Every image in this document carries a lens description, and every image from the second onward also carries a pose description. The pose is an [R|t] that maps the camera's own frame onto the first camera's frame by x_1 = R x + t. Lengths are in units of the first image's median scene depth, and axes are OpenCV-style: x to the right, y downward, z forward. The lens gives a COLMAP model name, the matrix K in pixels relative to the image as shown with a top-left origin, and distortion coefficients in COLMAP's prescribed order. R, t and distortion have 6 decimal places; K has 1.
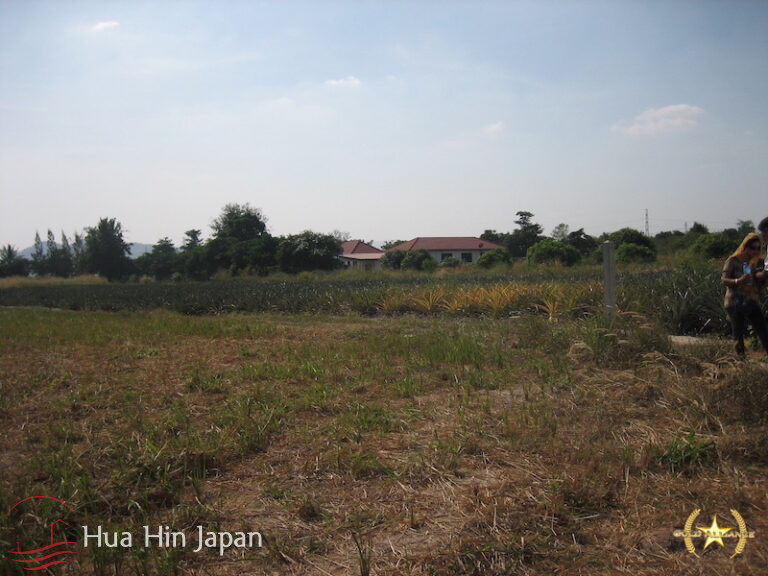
lens RADIAL K [[846.0, 0, 382.5], [0, 846.0, 287.8], [0, 0, 1]] dist [-0.052105, 0.000000]
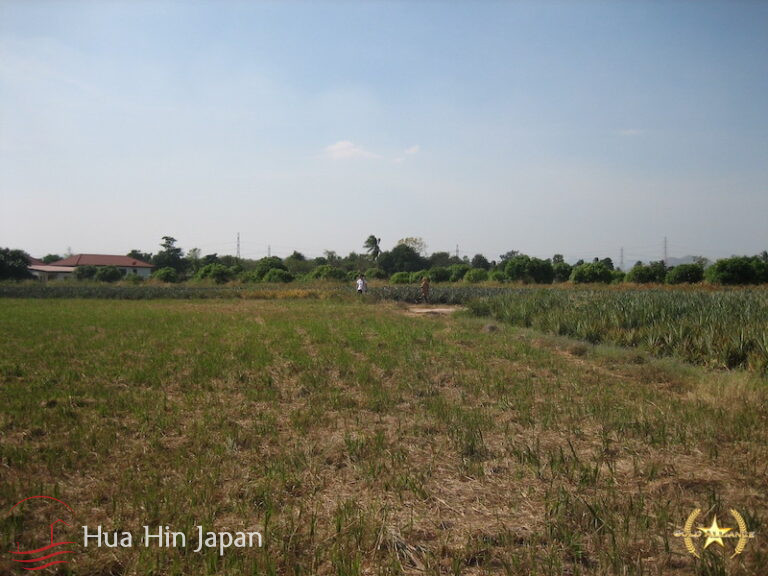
lens RADIAL K [[846.0, 0, 384.0], [0, 846.0, 287.5], [0, 0, 1]] dist [-0.052105, 0.000000]
pose [[0.882367, 0.031905, 0.469478, -0.126988], [-0.021955, 0.999404, -0.026656, 0.008429], [-0.470049, 0.013213, 0.882542, -0.218412]]
